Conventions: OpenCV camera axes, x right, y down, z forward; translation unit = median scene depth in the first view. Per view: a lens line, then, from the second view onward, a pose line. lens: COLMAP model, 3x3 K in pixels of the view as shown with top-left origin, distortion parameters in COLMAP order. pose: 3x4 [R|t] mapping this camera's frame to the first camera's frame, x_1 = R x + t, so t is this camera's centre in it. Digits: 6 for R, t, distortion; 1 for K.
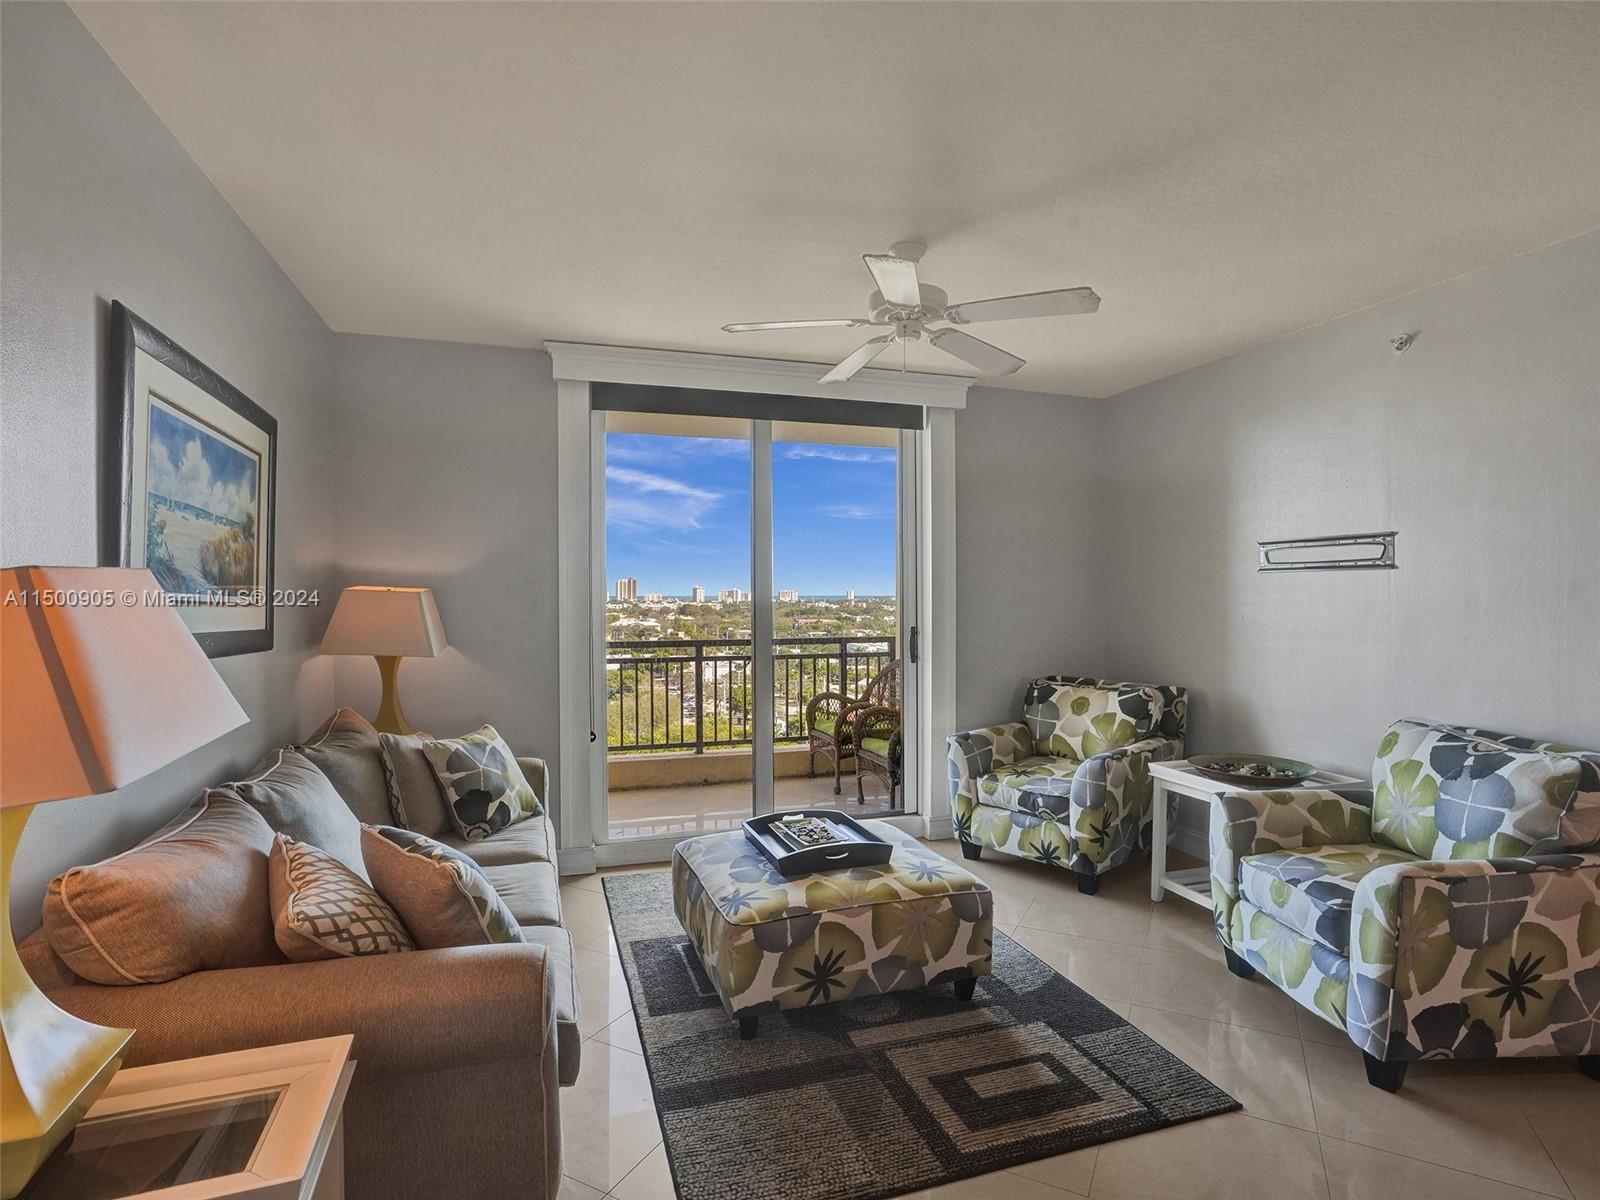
lens RADIAL K [[843.3, 0, 778.8], [0, 843.3, 609.4], [0, 0, 1]] dist [-0.057423, 0.020021]
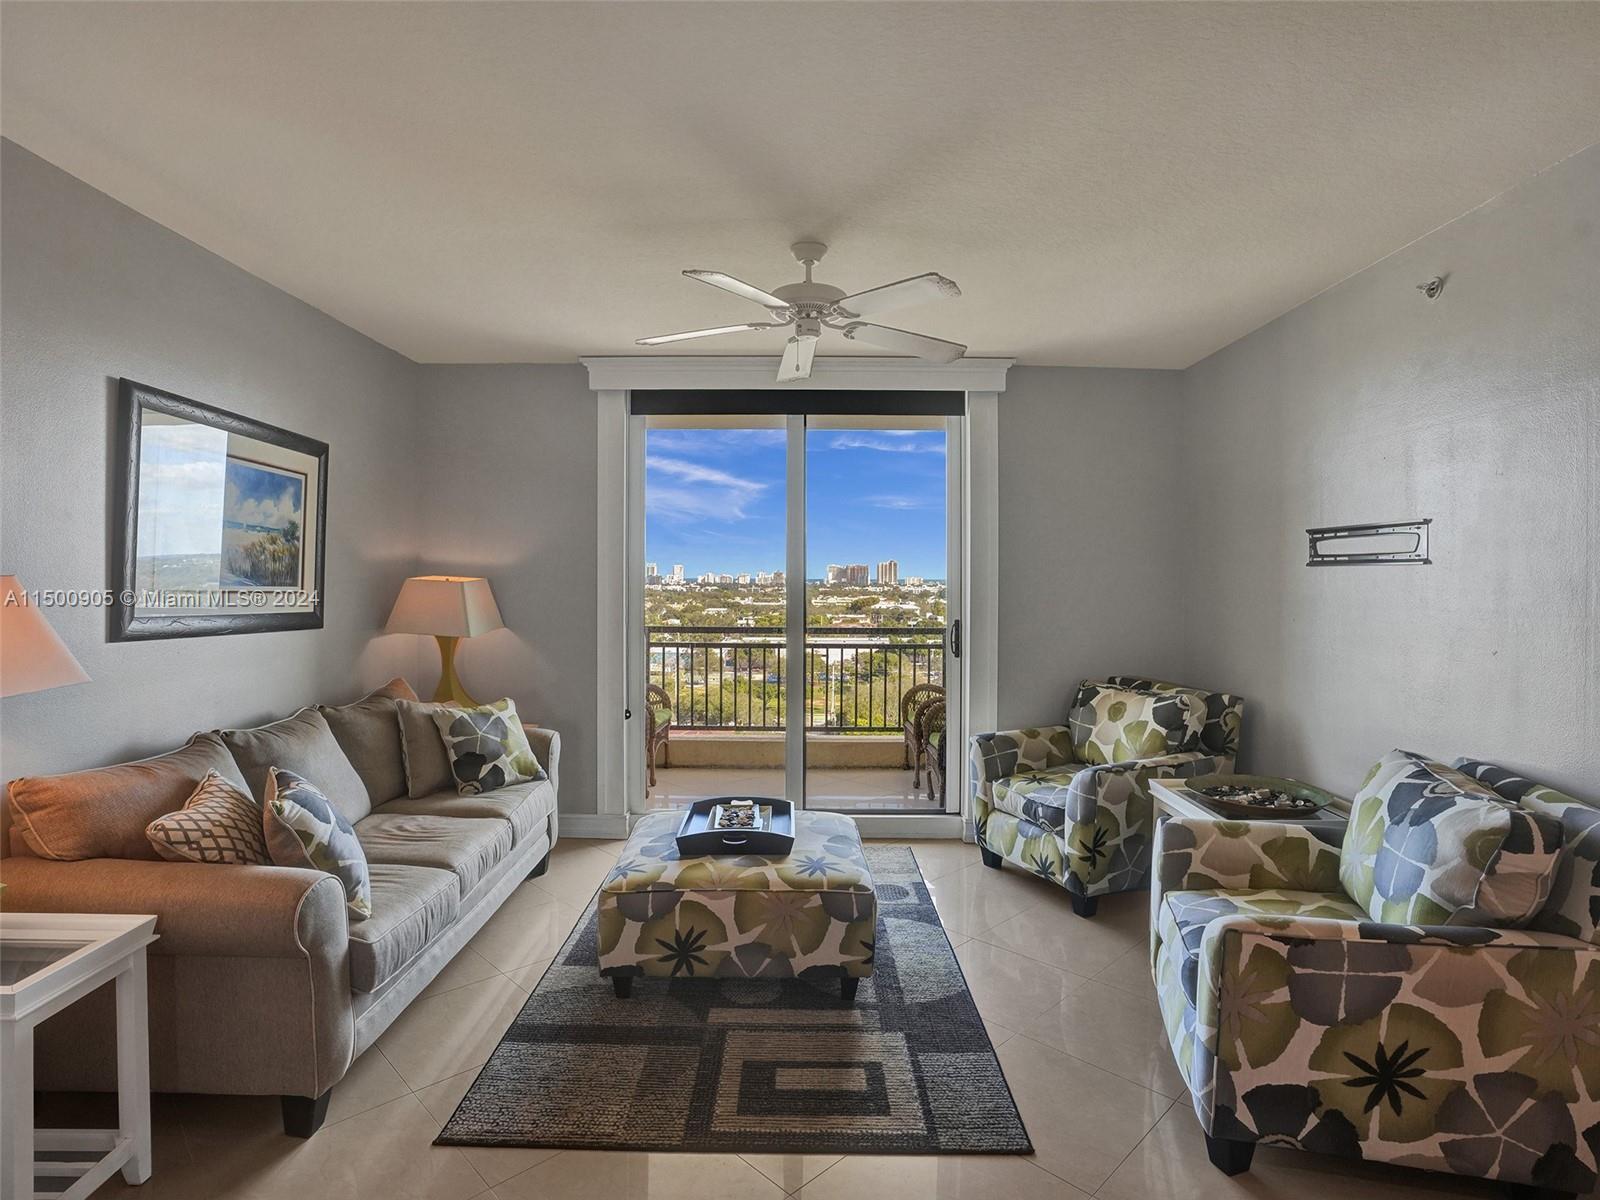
lens RADIAL K [[843.3, 0, 789.9], [0, 843.3, 585.2], [0, 0, 1]] dist [-0.057423, 0.020021]
pose [[0.954979, 0.012050, -0.296430, 0.336892], [-0.014630, 0.999872, -0.006487, -0.015116], [0.296314, 0.010531, 0.955033, 0.012622]]
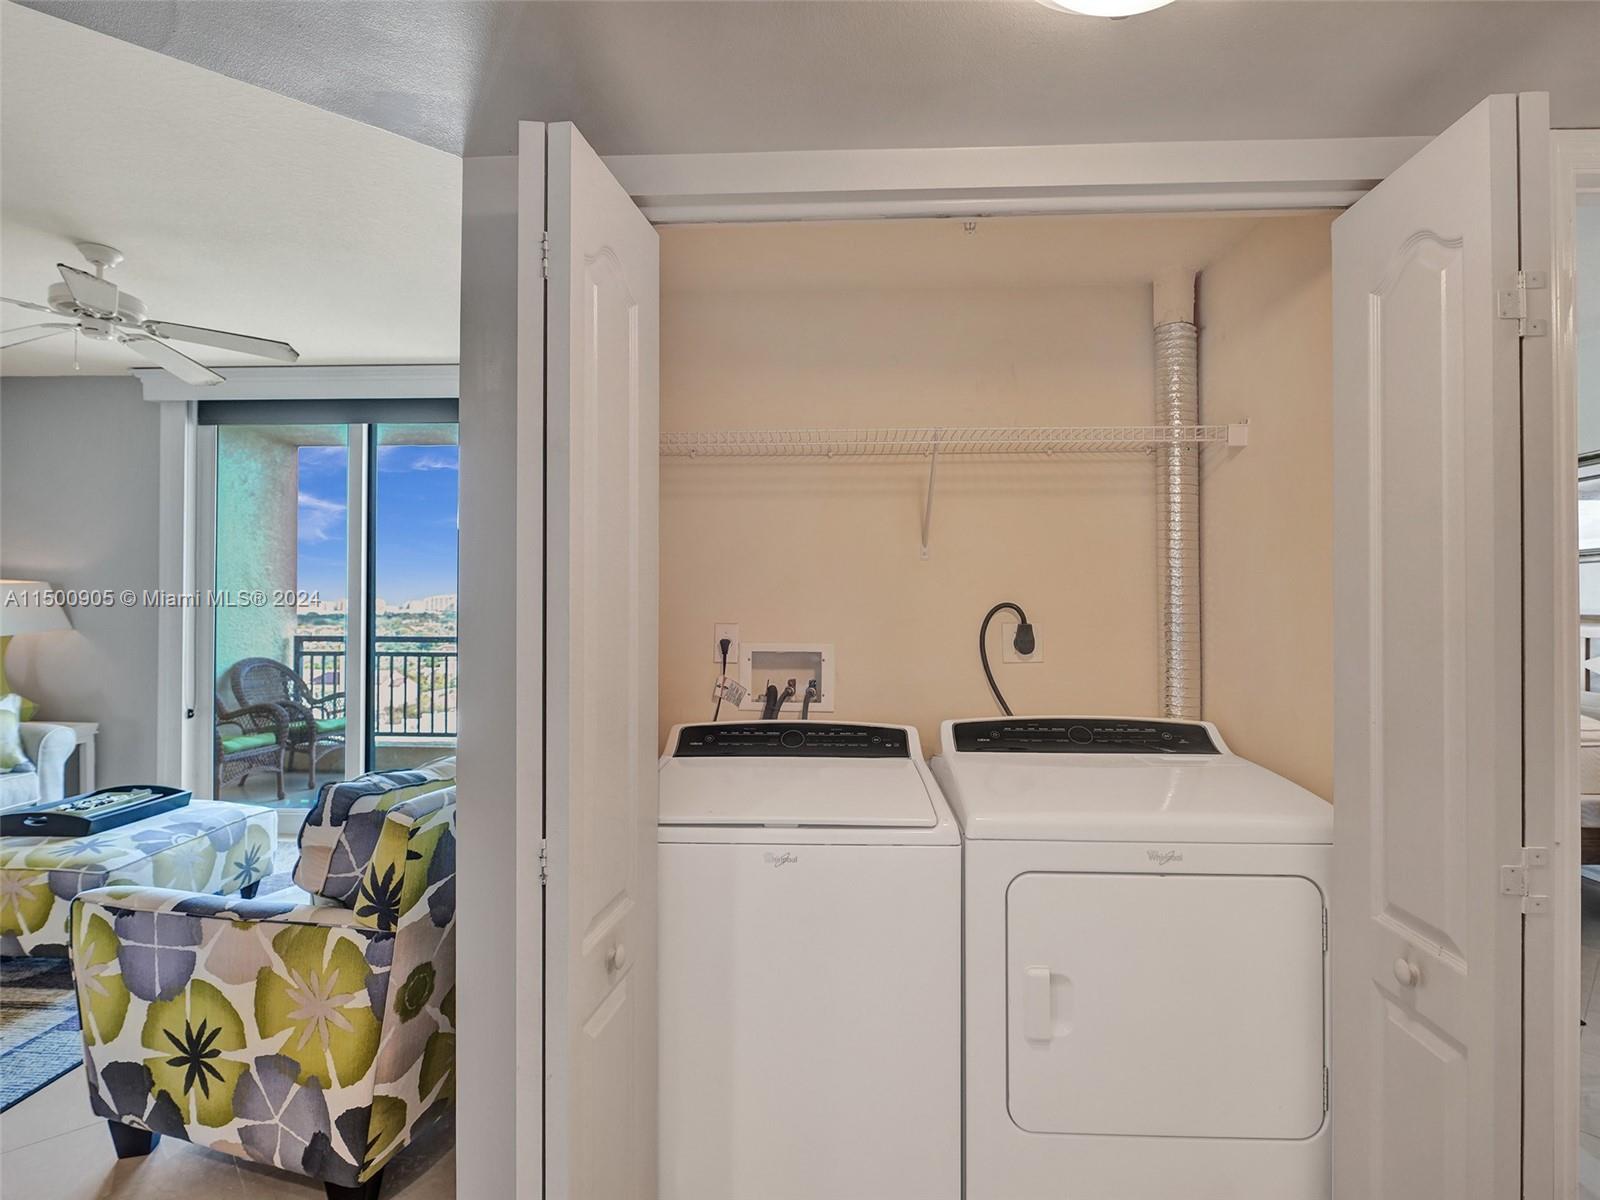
lens RADIAL K [[843.3, 0, 815.6], [0, 843.3, 586.5], [0, 0, 1]] dist [-0.057423, 0.020021]
pose [[0.943711, -0.003877, -0.330749, 1.043375], [-0.008147, 0.999355, -0.034961, 0.012824], [0.330671, 0.035688, 0.943071, 0.255496]]
